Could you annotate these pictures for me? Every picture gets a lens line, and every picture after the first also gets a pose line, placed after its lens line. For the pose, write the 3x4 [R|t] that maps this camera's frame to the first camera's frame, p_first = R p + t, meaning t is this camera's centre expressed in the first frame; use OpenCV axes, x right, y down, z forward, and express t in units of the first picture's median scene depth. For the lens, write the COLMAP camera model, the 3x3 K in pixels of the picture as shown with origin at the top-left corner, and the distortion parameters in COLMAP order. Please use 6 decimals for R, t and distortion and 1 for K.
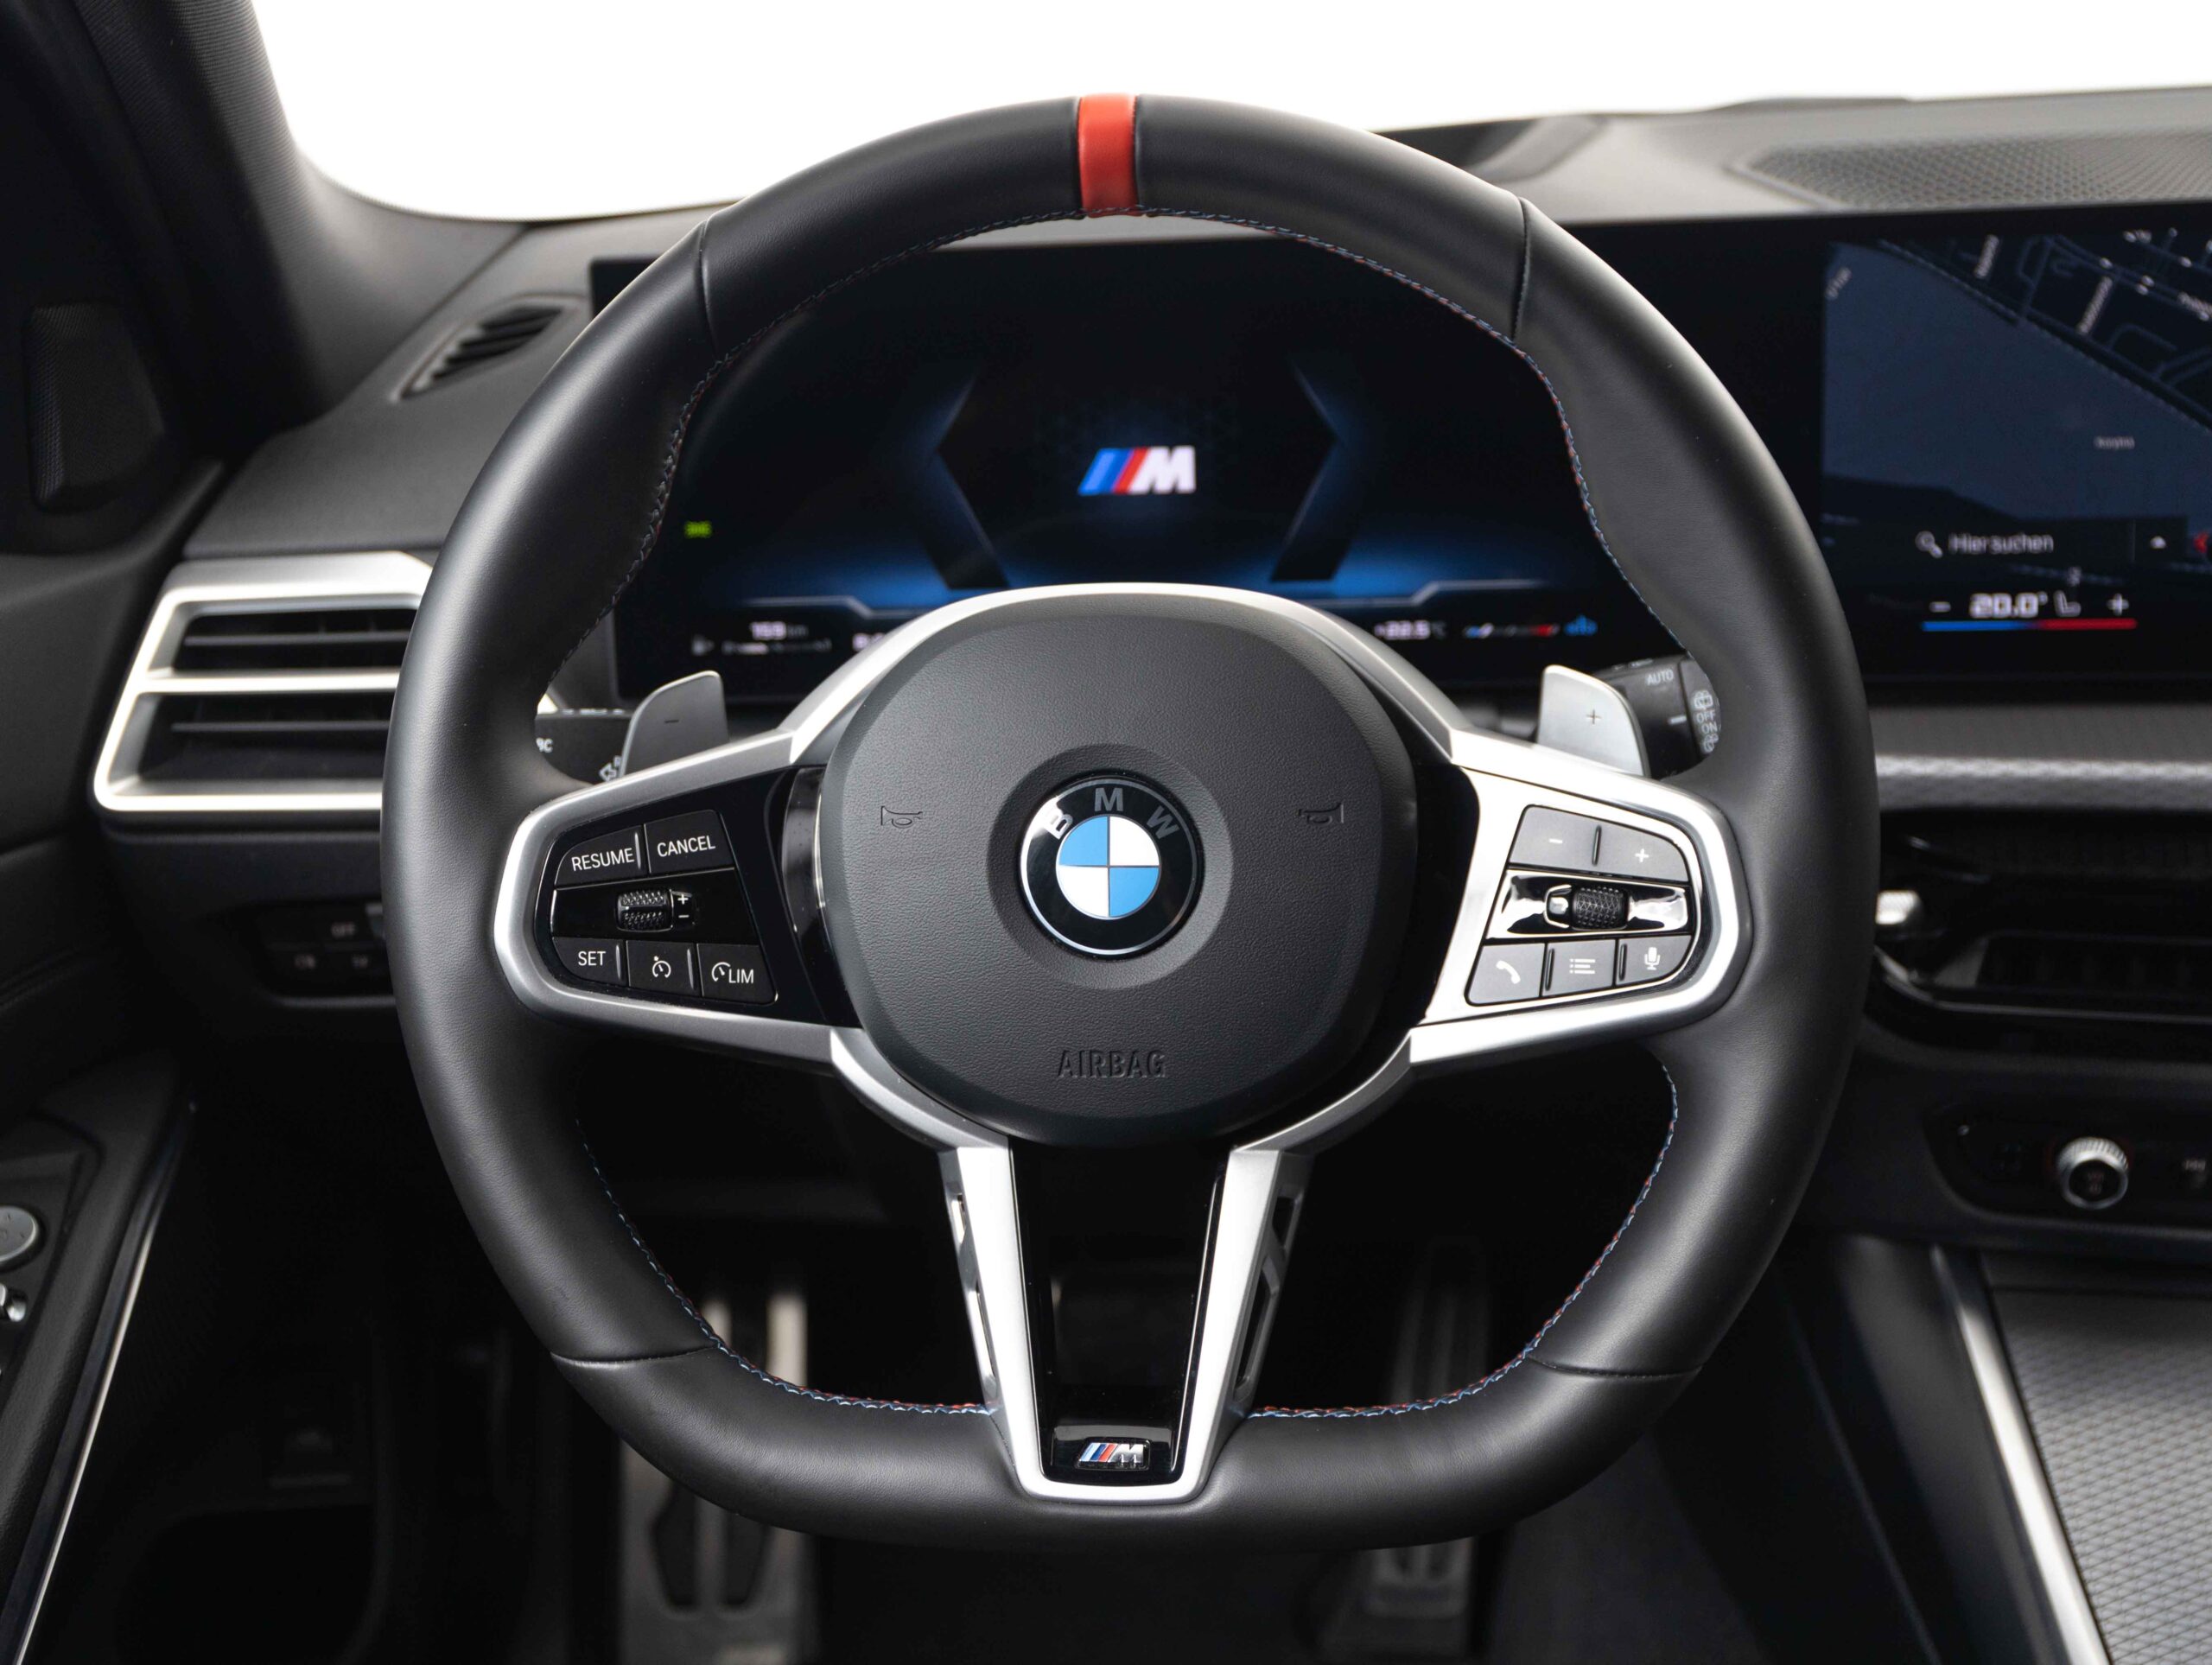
lens RADIAL K [[2868.0, 0, 1106.0], [0, 2868.0, 832.5], [0, 0, 1]] dist [0.022543, 0.002608]
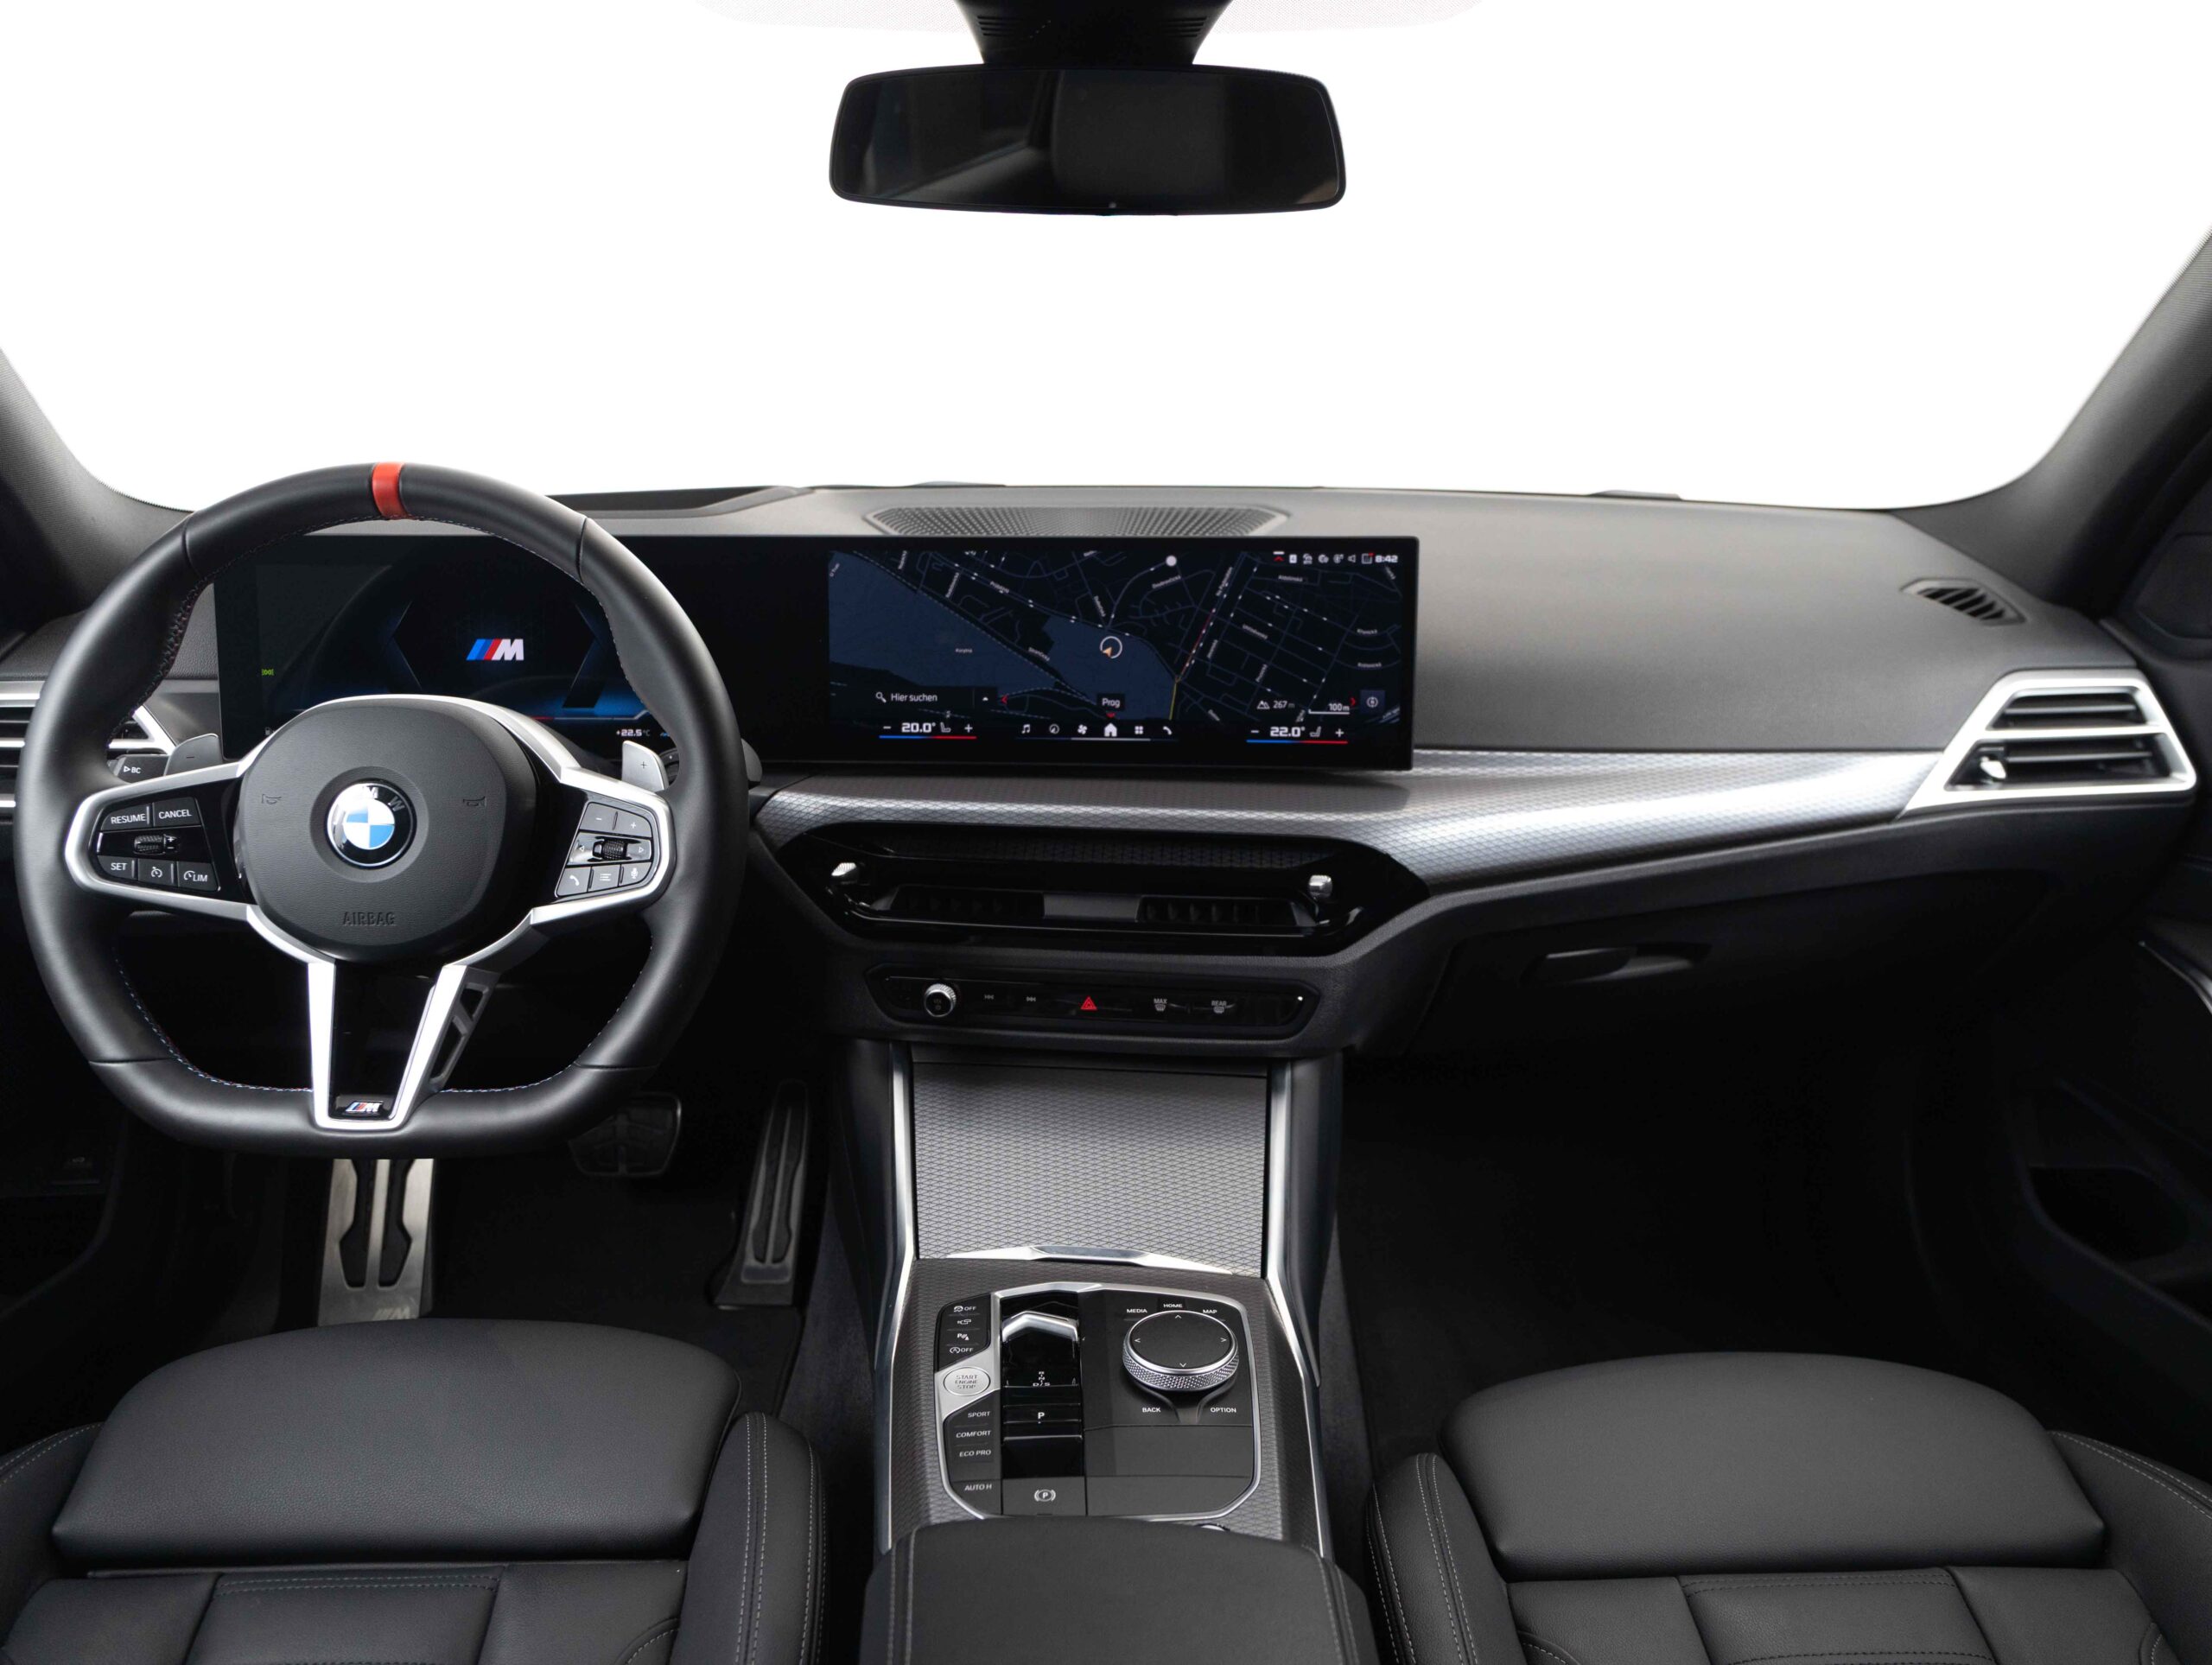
lens RADIAL K [[1762.2, 0, 1106.0], [0, 1762.2, 832.5], [0, 0, 1]] dist [-0.001830, -0.000055]
pose [[0.992623, 0.021131, 0.119387, 0.366439], [-0.015186, 0.998609, -0.050483, 0.071600], [-0.120288, 0.048298, 0.991564, -0.330758]]
